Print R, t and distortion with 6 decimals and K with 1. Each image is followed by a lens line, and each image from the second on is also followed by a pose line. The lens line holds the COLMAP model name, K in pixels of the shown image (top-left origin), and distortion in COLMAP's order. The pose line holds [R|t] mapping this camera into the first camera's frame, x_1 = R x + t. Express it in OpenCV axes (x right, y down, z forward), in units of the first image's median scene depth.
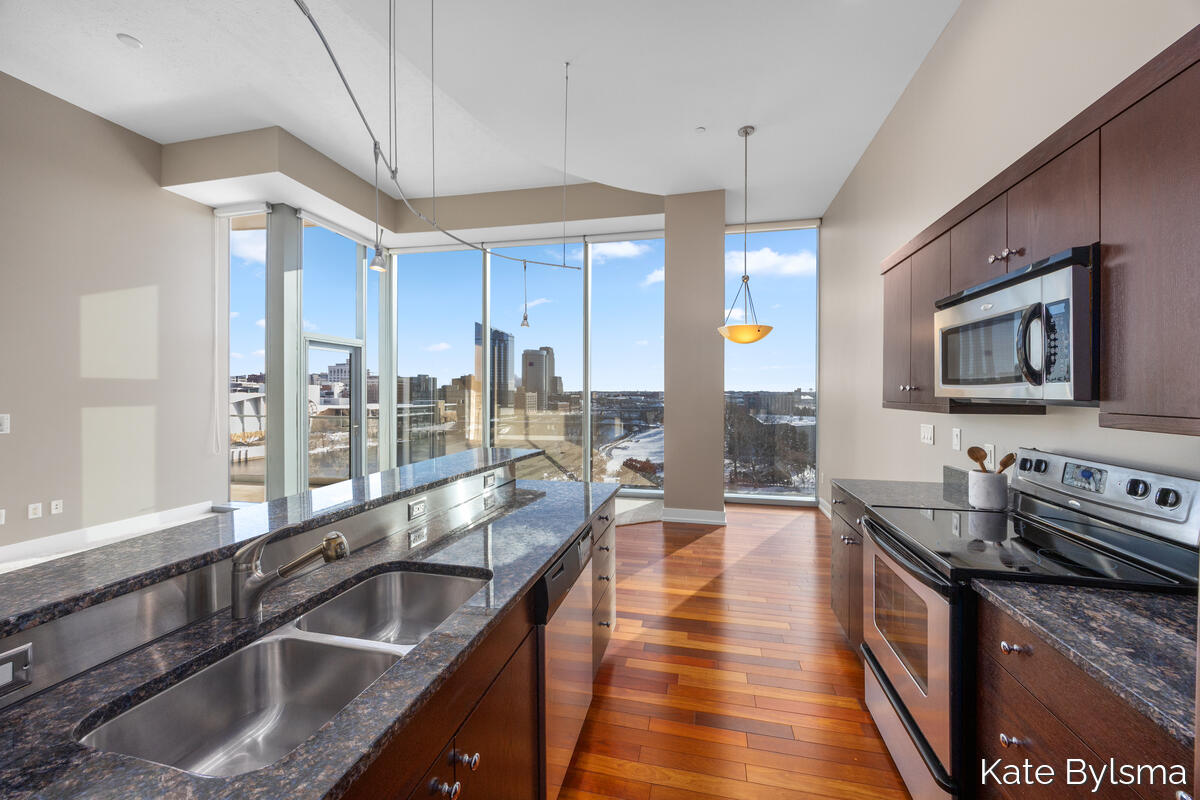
lens RADIAL K [[465.2, 0, 610.6], [0, 465.2, 392.2], [0, 0, 1]] dist [0.002989, -0.000875]
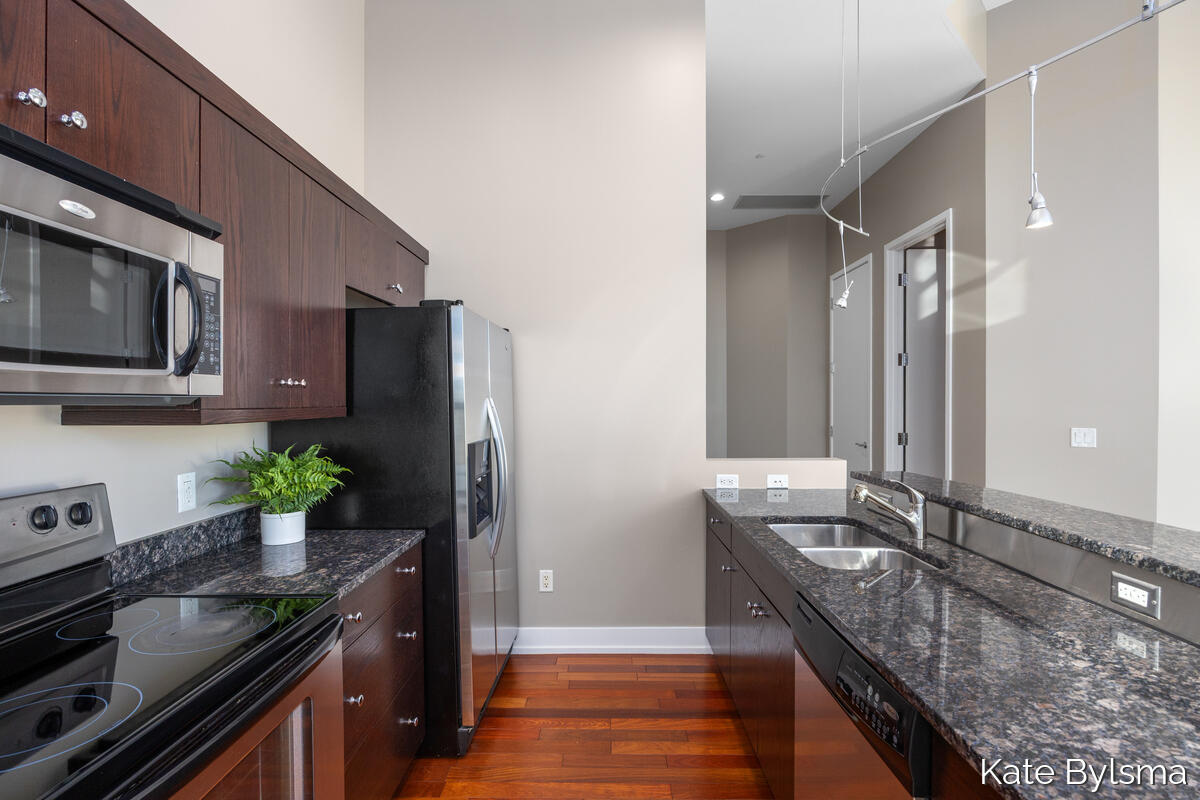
lens RADIAL K [[566.0, 0, 601.8], [0, 566.0, 405.6], [0, 0, 1]] dist [-0.013172, 0.000032]
pose [[-0.980742, 0.003190, -0.195283, 0.465697], [0.001606, 0.999965, 0.008269, 0.025155], [0.195302, 0.007796, -0.980712, 2.070600]]
